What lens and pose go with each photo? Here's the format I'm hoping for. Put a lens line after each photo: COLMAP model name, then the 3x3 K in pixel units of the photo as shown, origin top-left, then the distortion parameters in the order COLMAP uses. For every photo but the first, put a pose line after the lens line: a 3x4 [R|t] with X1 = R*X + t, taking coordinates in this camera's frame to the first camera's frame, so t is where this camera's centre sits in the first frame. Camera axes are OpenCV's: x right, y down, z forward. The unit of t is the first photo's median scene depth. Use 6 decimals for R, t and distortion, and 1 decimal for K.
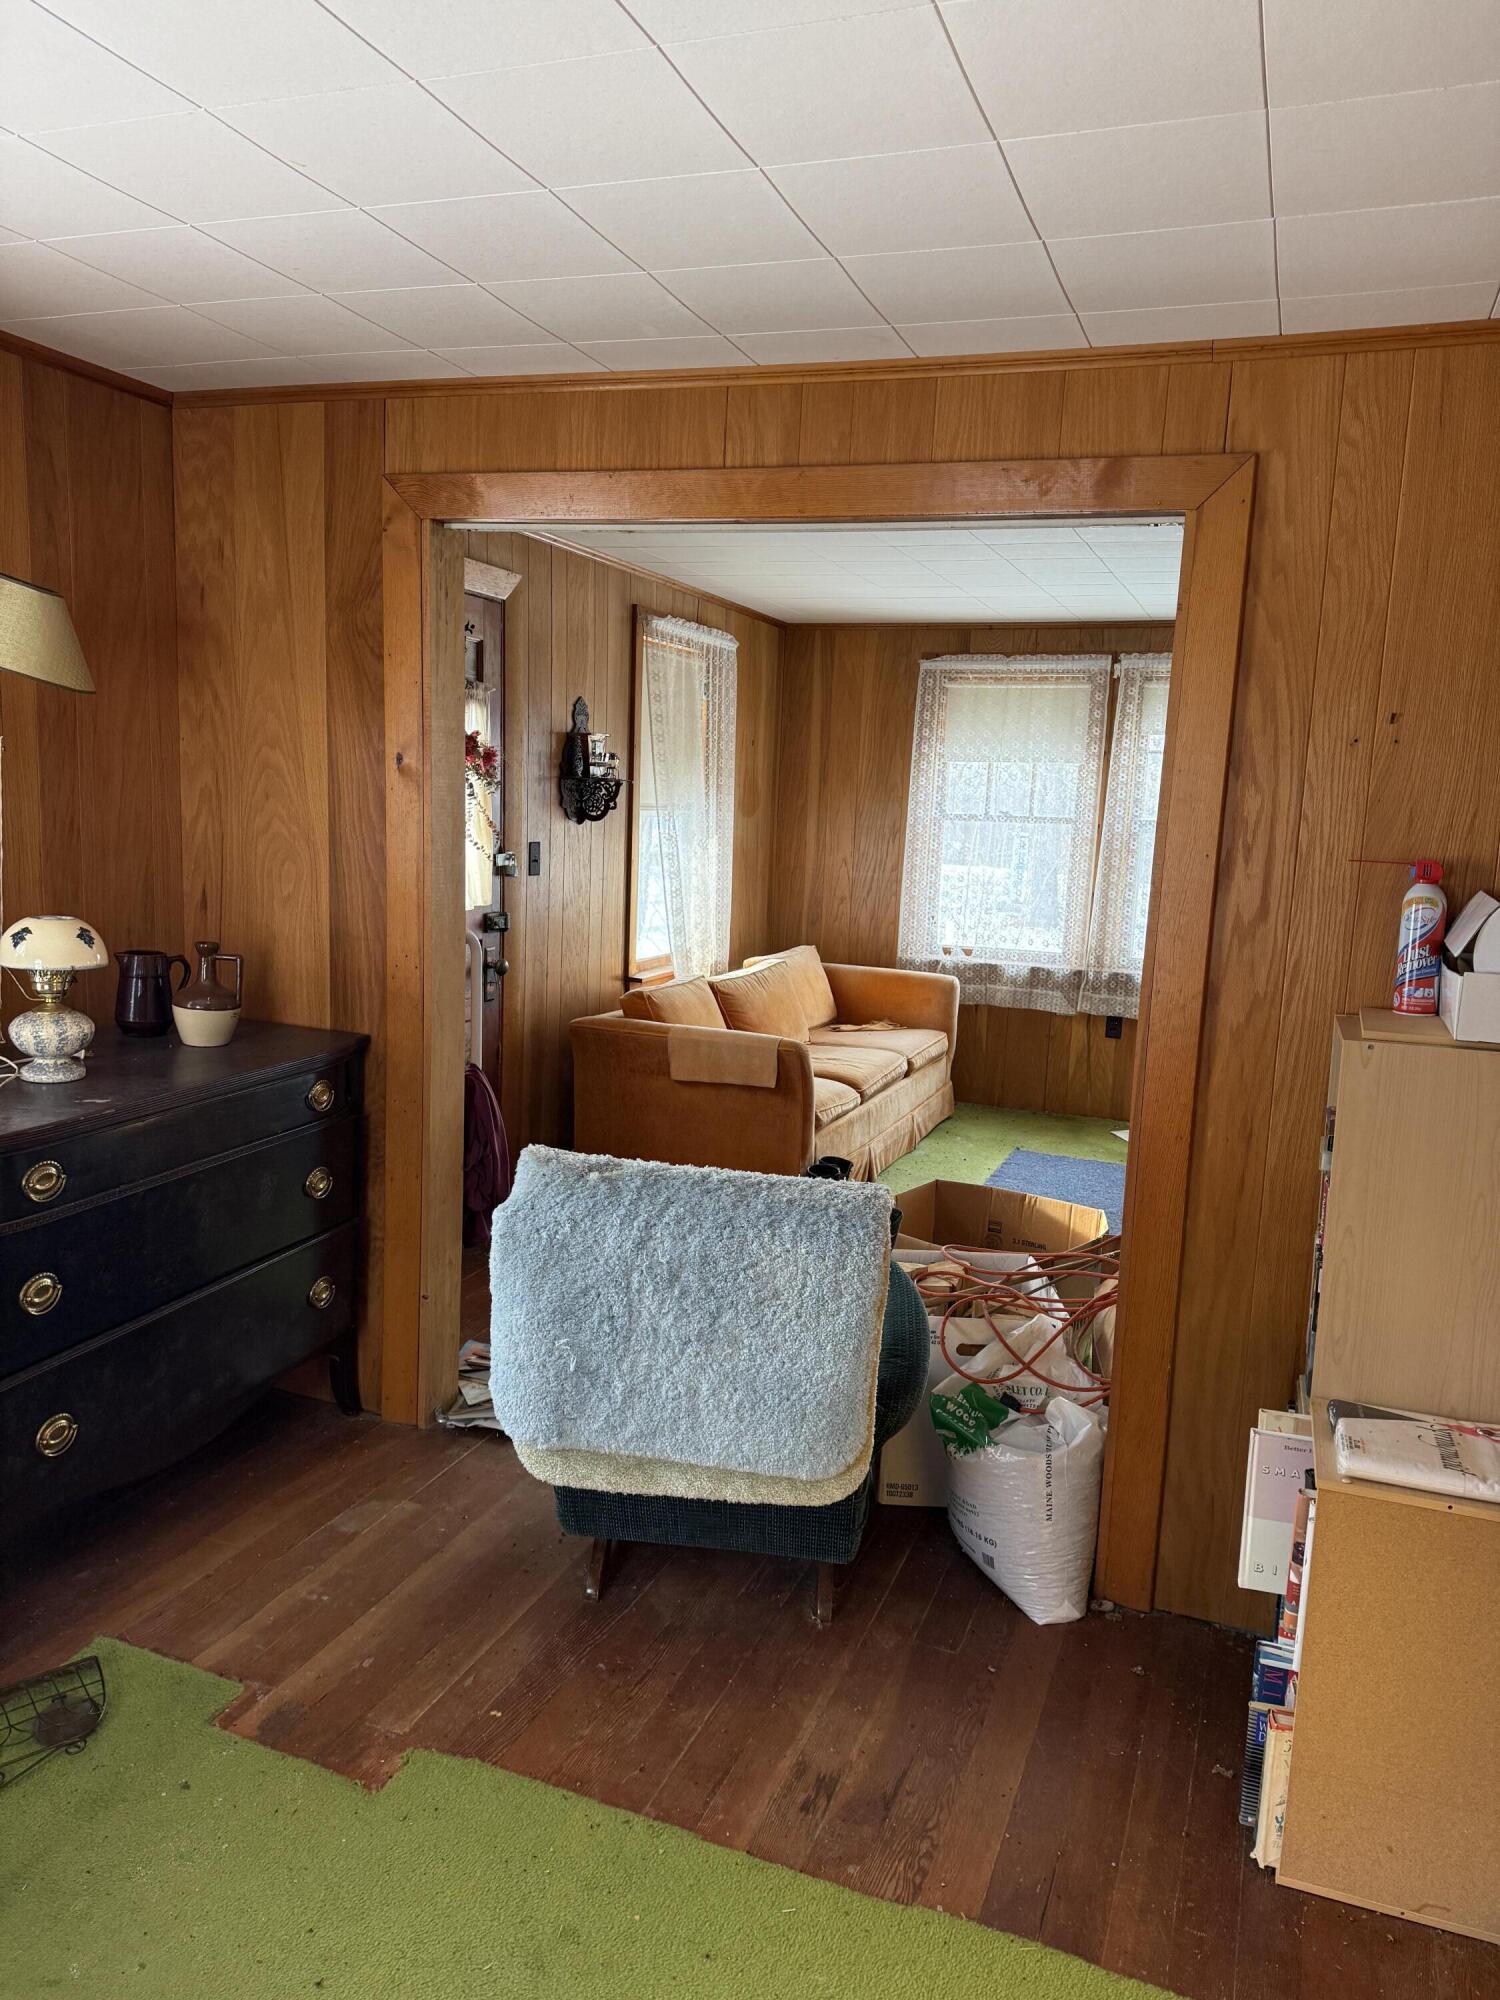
lens RADIAL K [[1403.0, 0, 734.4], [0, 1403.0, 995.7], [0, 0, 1]] dist [0.038446, -0.051720]
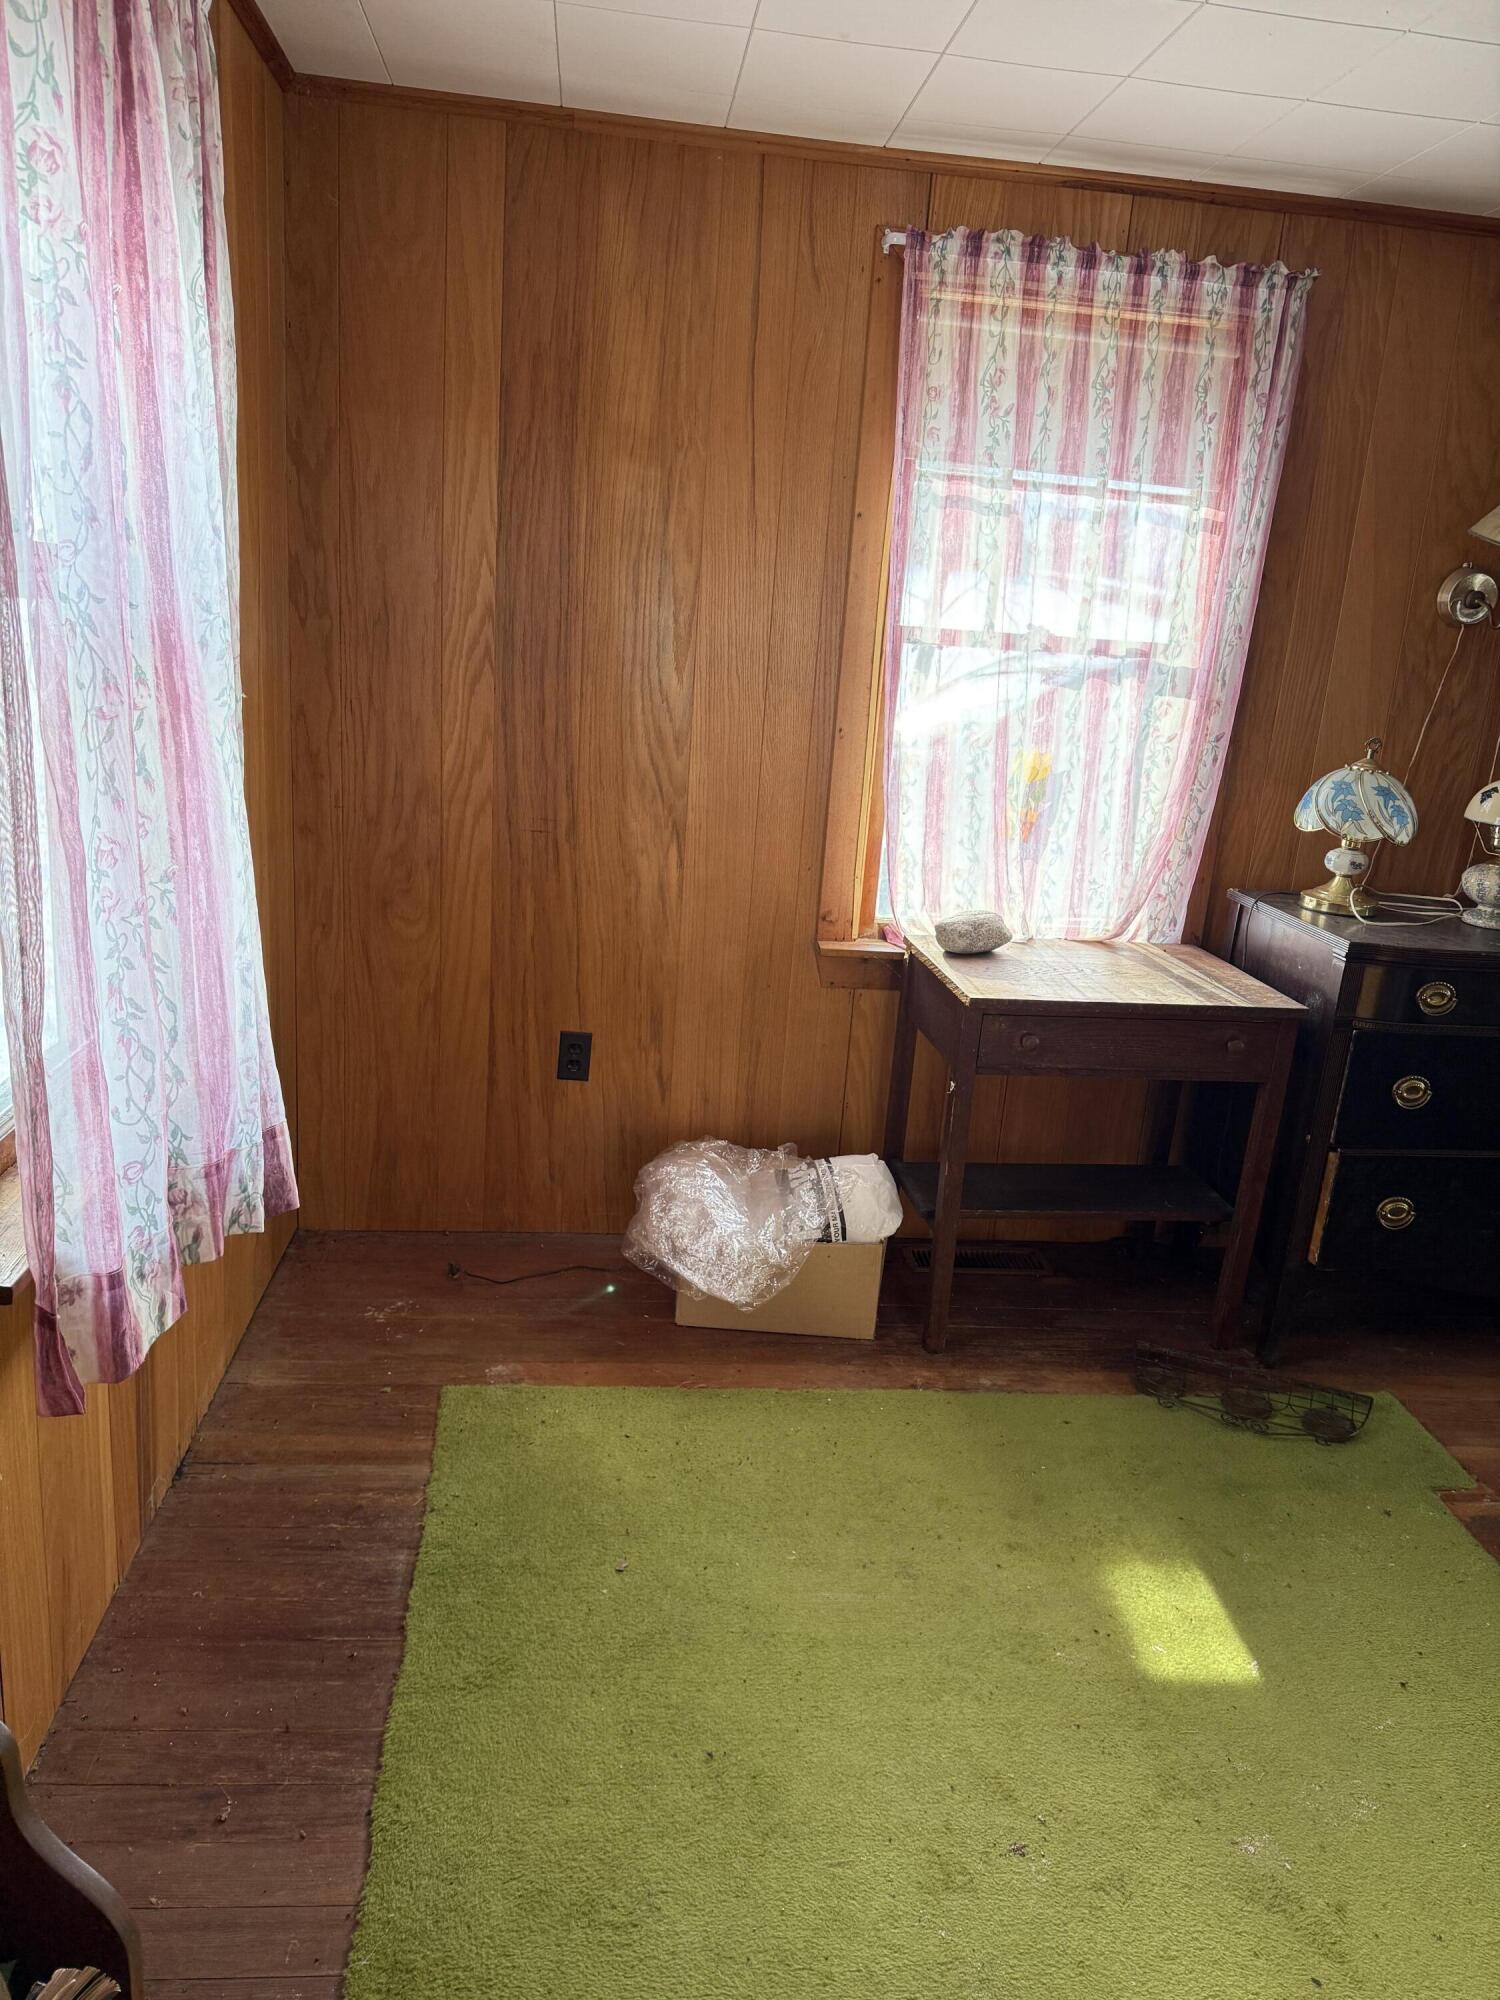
lens RADIAL K [[1403.0, 0, 754.8], [0, 1403.0, 1009.2], [0, 0, 1]] dist [0.038446, -0.051720]
pose [[0.459009, 0.230098, -0.858117, 0.252453], [-0.188571, 0.969104, 0.158992, 0.059035], [0.868189, 0.088837, 0.488218, -0.060711]]
